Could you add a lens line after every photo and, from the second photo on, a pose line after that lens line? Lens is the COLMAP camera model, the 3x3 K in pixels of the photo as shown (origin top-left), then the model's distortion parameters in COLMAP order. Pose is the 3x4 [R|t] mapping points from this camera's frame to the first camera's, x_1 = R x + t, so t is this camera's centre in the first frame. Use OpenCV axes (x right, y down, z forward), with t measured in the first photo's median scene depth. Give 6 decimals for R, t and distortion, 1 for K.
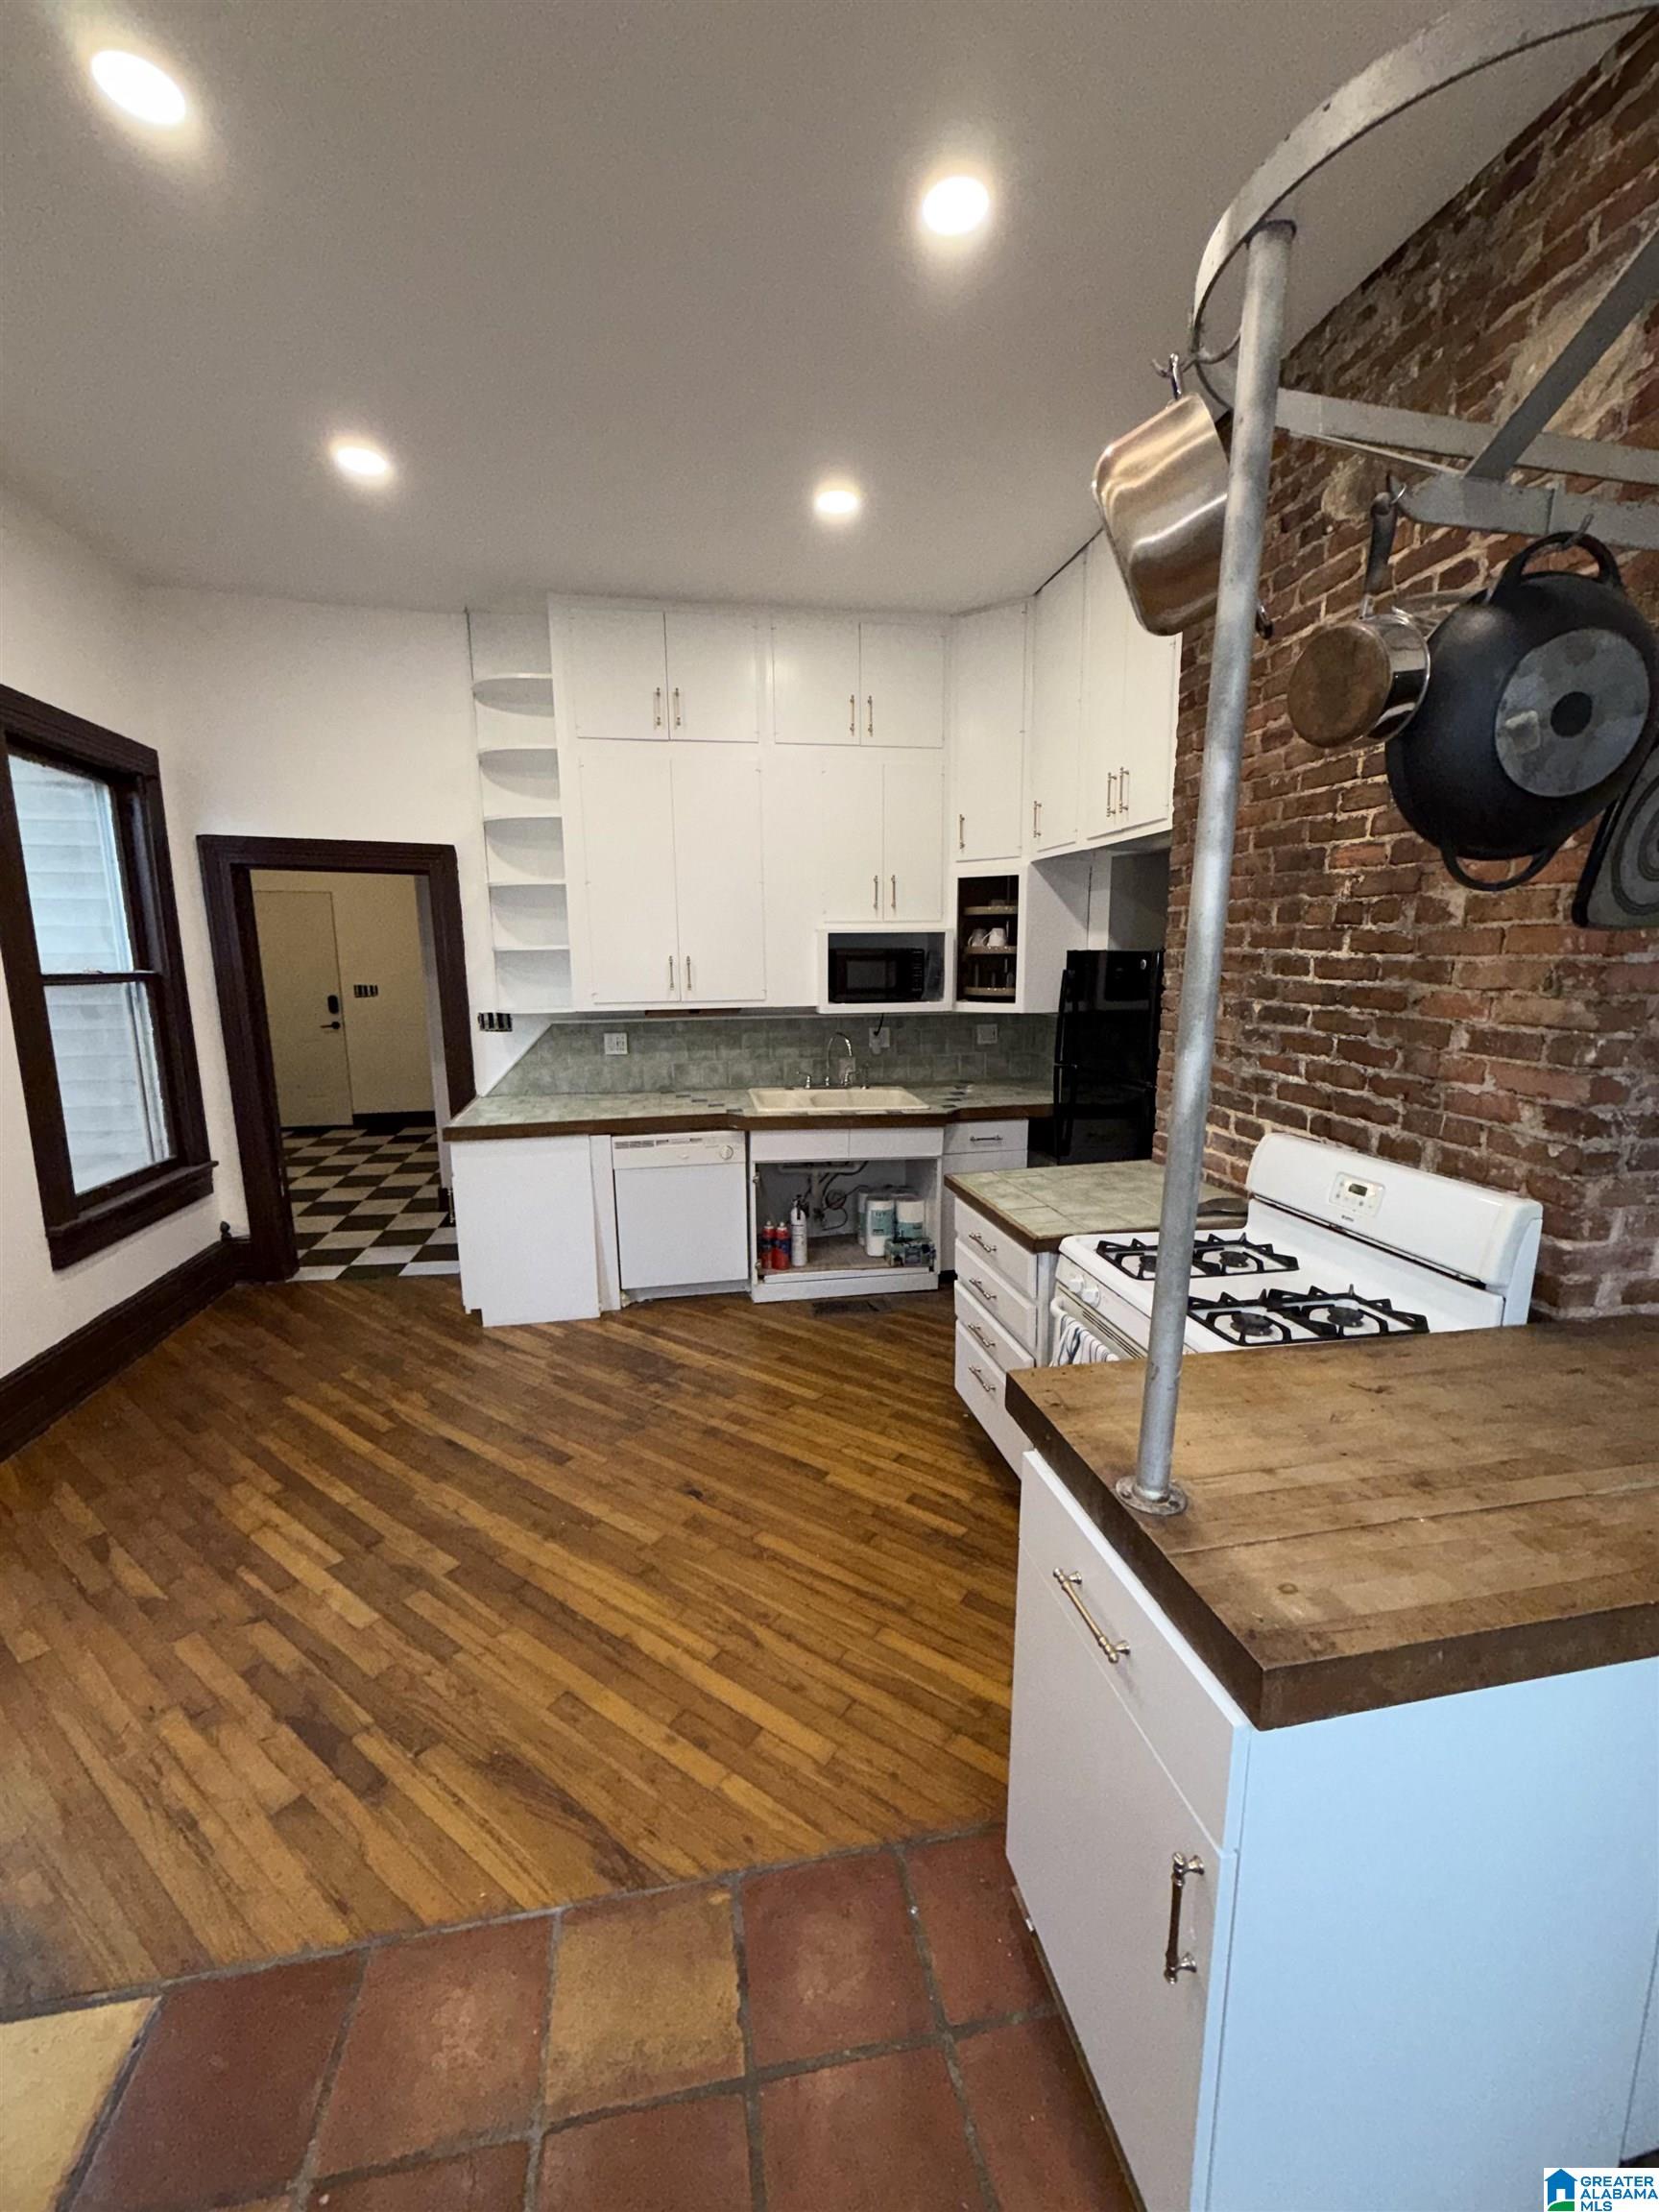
lens RADIAL K [[880.9, 0, 829.5], [0, 880.9, 1106.0], [0, 0, 1]] dist [0.013996, -0.000205]
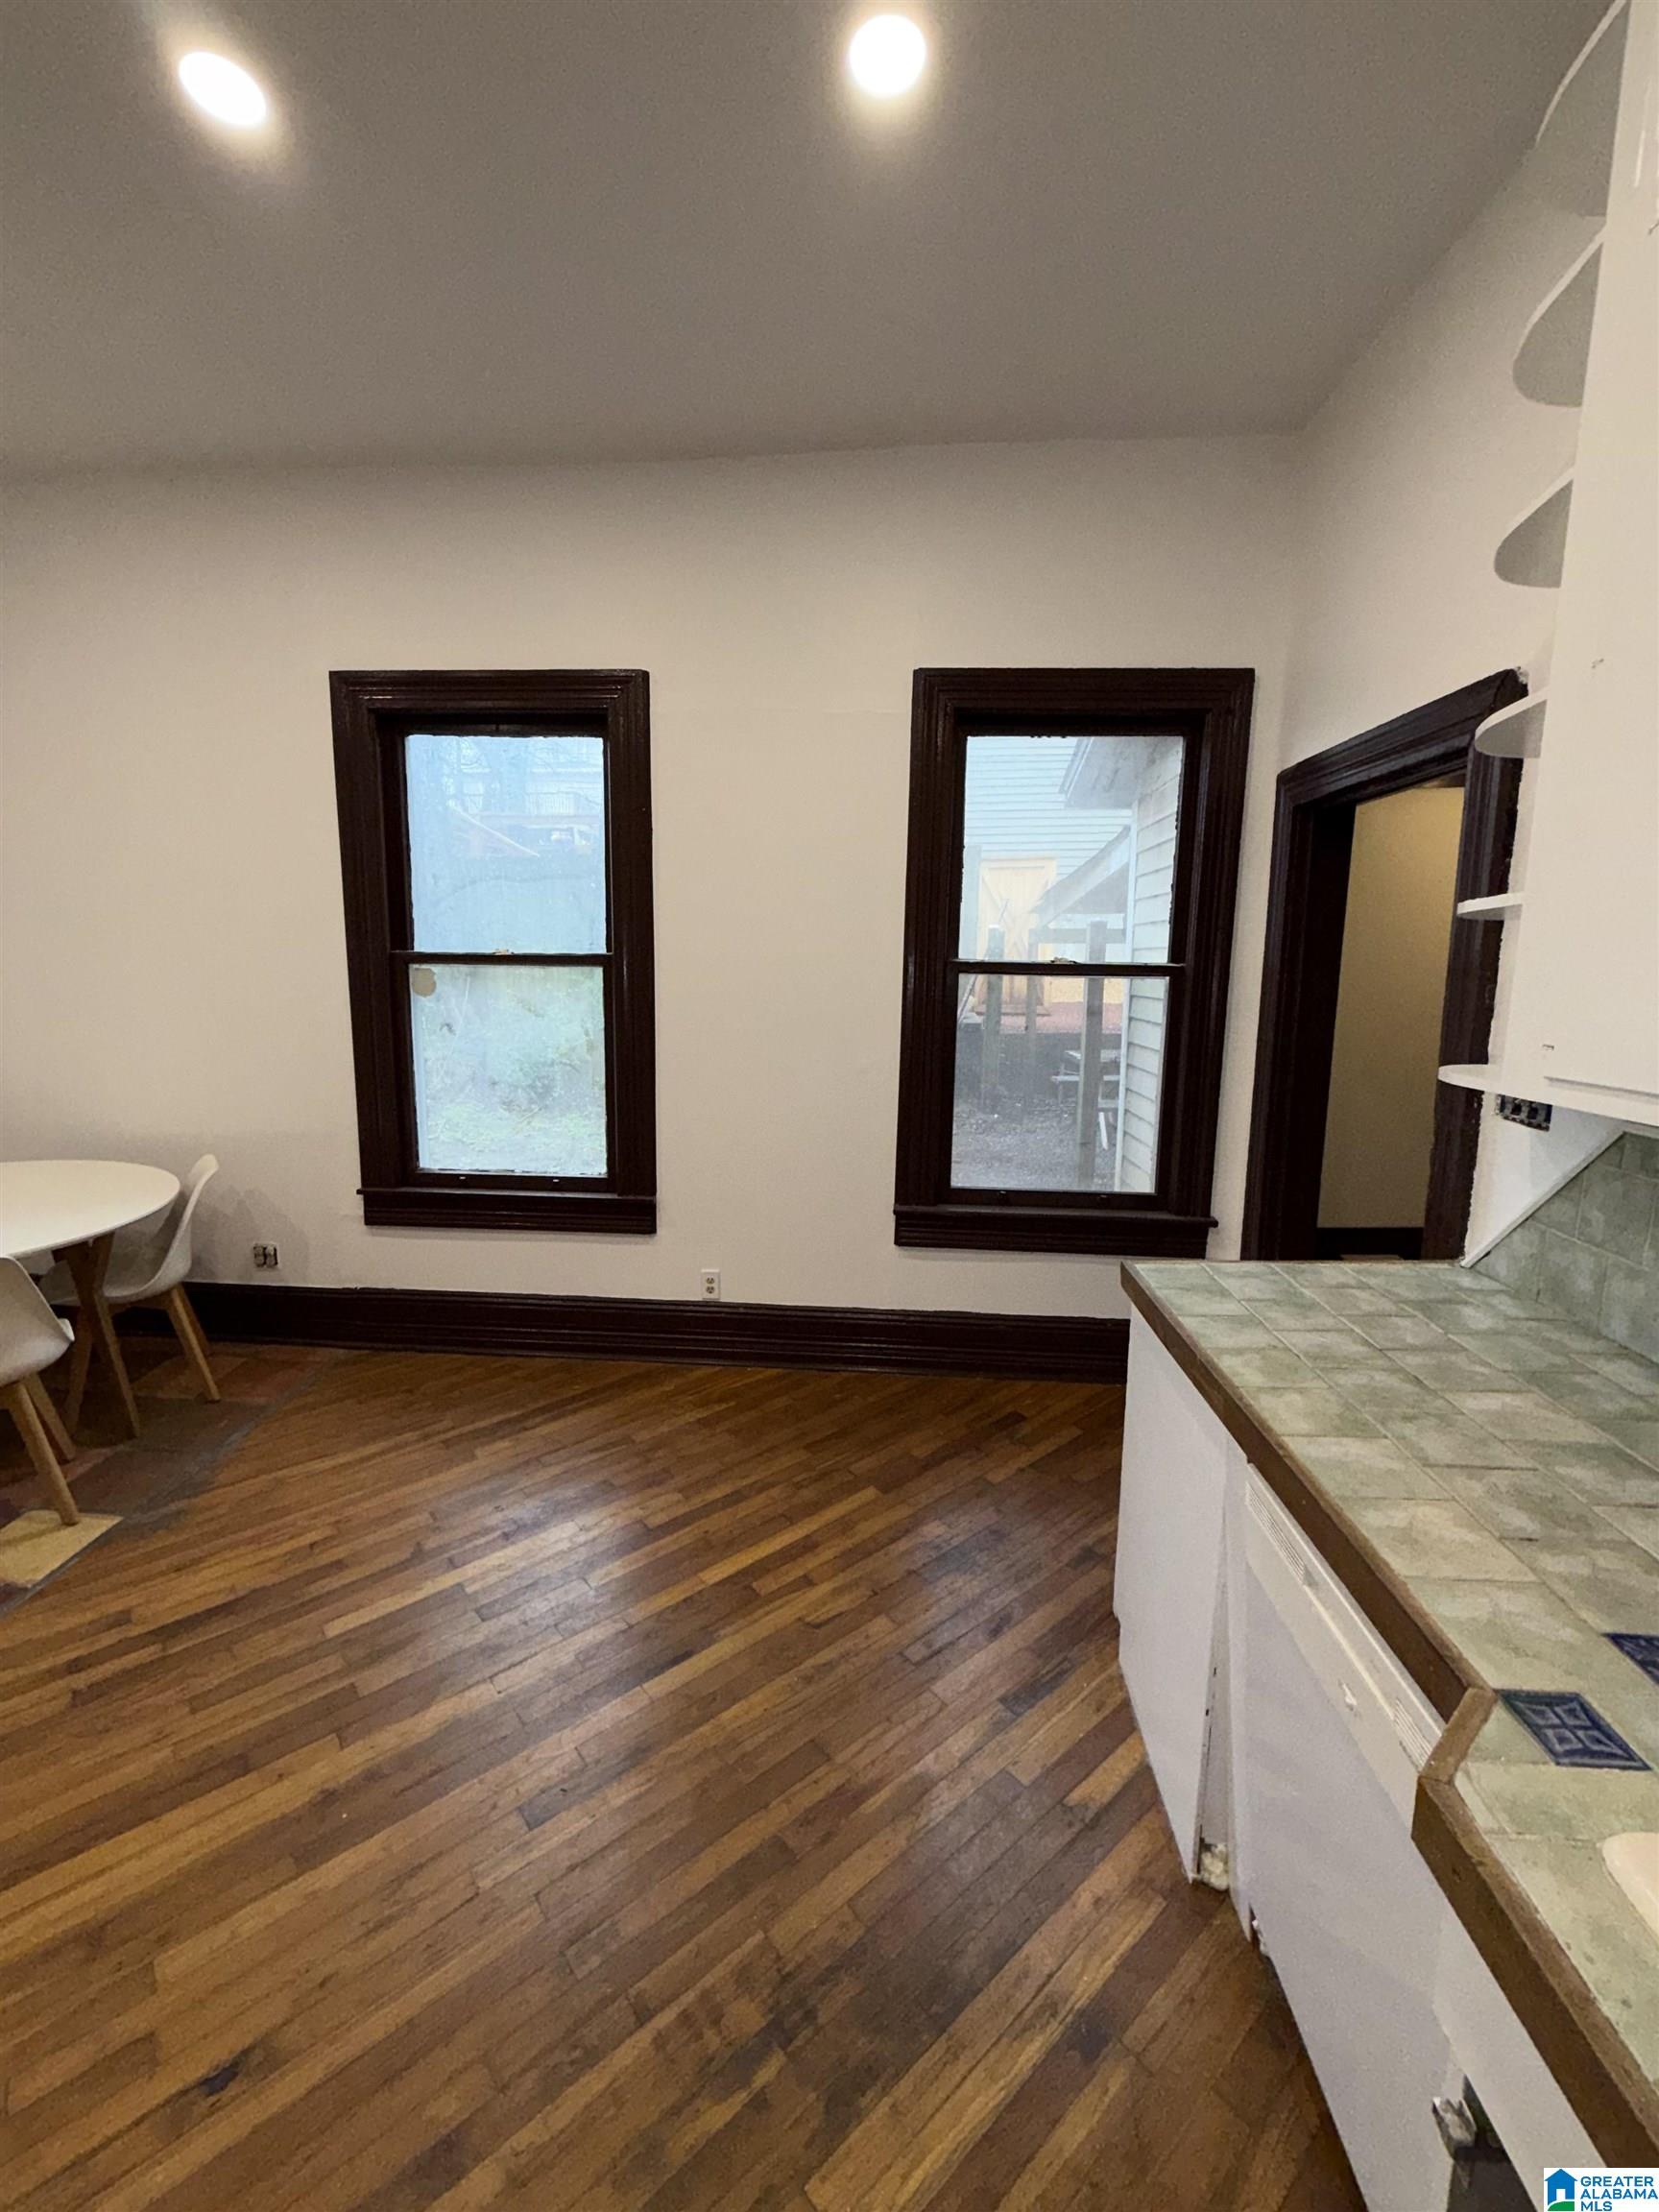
lens RADIAL K [[880.9, 0, 829.5], [0, 880.9, 1106.0], [0, 0, 1]] dist [0.013996, -0.000205]
pose [[-0.260489, 0.153910, -0.953130, 0.116523], [-0.163820, 0.965851, 0.200736, -0.169654], [0.951477, 0.208432, -0.226380, 1.115168]]
